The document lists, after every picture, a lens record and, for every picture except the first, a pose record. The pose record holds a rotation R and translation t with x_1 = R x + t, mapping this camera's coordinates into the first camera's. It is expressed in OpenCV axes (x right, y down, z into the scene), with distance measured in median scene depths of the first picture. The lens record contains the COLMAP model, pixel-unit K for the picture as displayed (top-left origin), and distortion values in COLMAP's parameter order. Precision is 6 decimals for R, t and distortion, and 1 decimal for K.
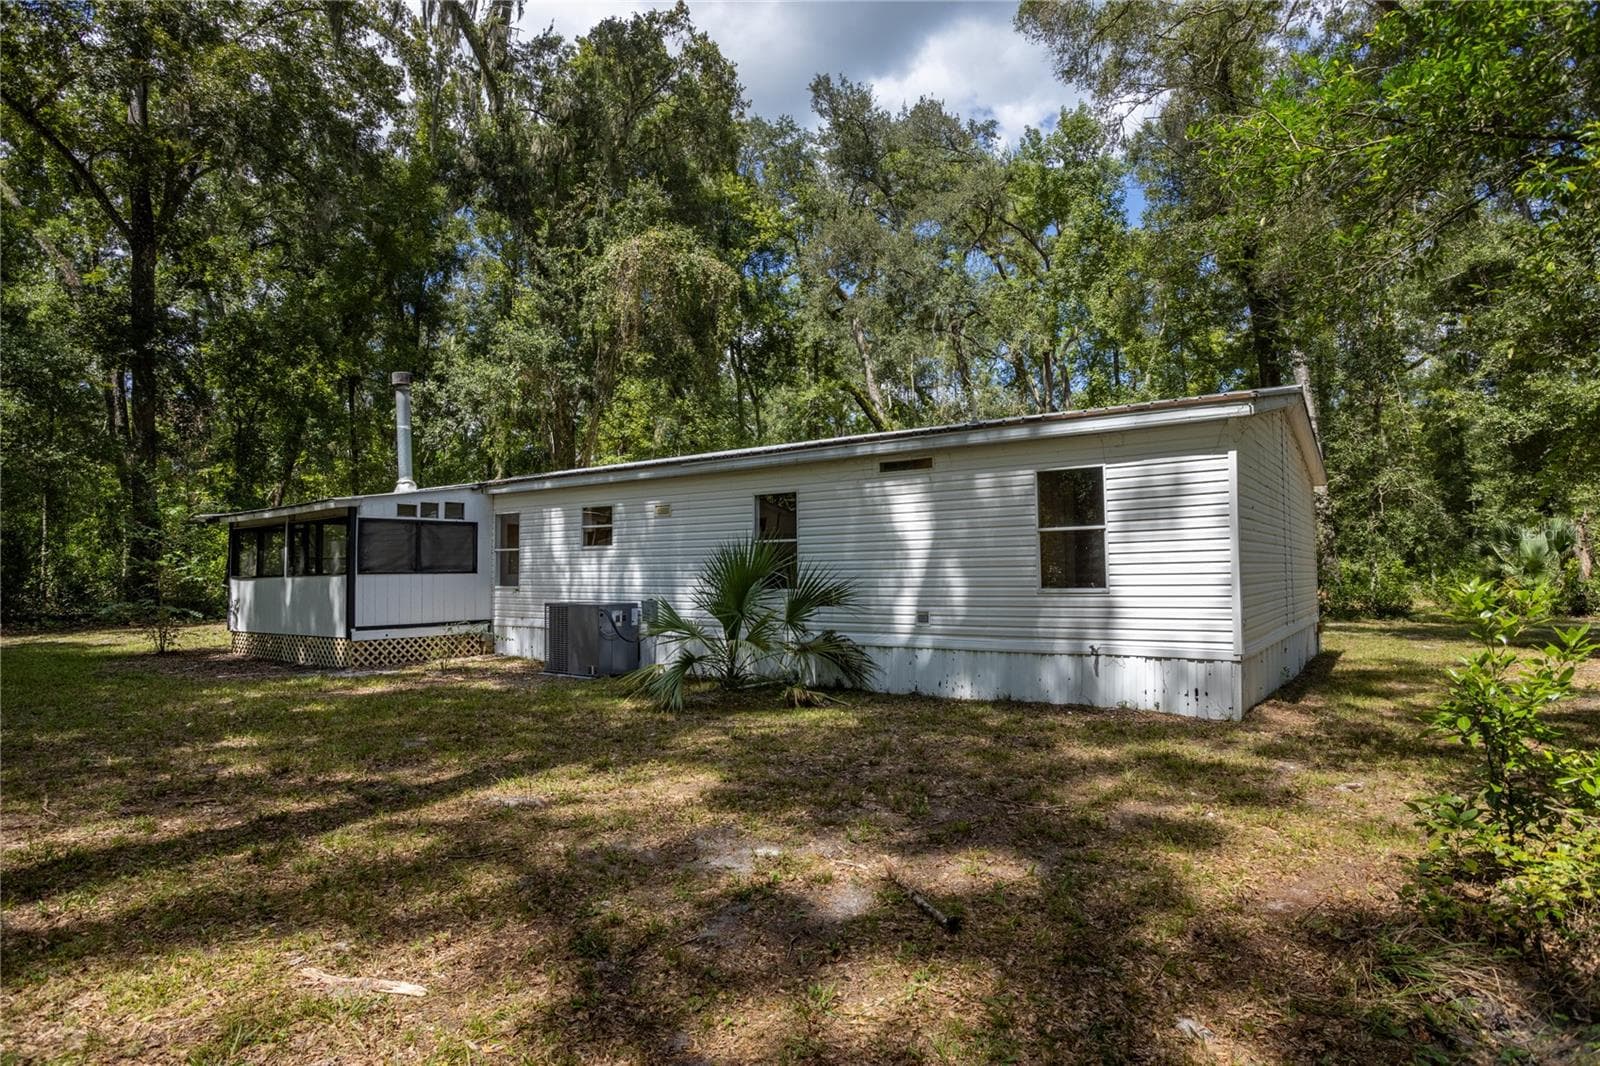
lens RADIAL K [[1309.8, 0, 800.0], [0, 1309.8, 533.0], [0, 0, 1]] dist [-0.005794, 0.003504]
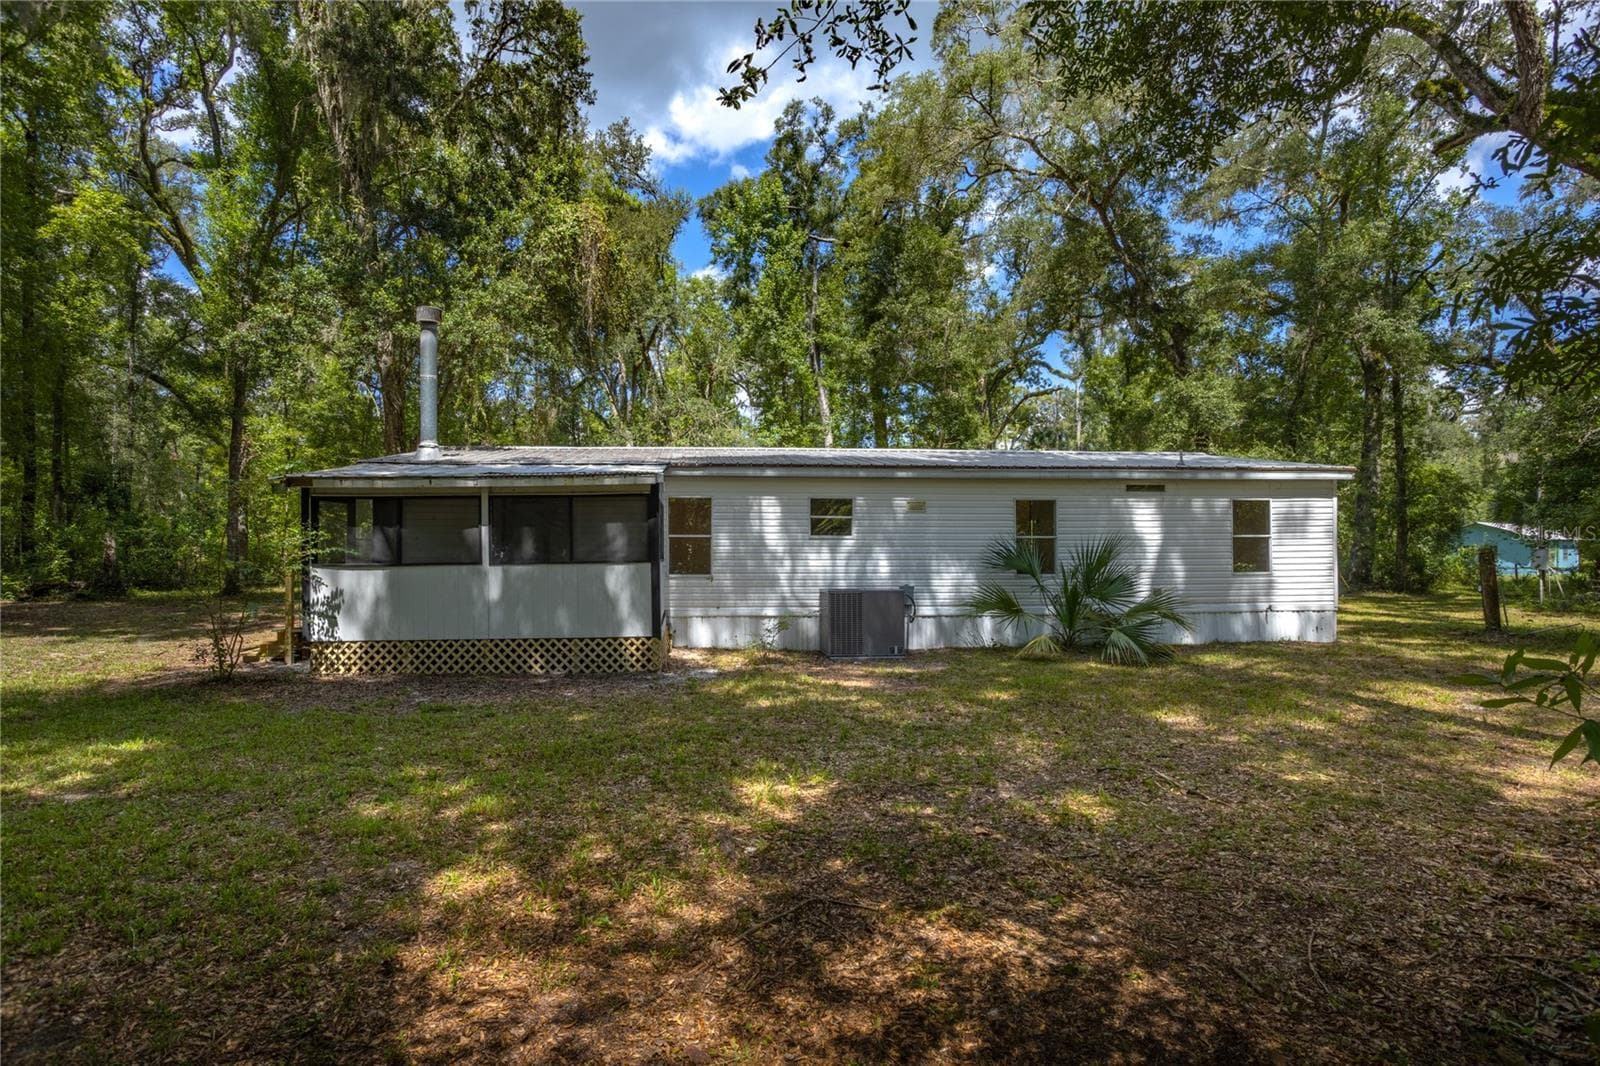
lens RADIAL K [[1309.8, 0, 800.0], [0, 1309.8, 533.0], [0, 0, 1]] dist [-0.005794, 0.003504]
pose [[0.470341, 0.008962, 0.882439, -1.381330], [-0.036367, 0.999296, 0.009235, -0.001491], [-0.881735, -0.036435, 0.470335, 0.655427]]
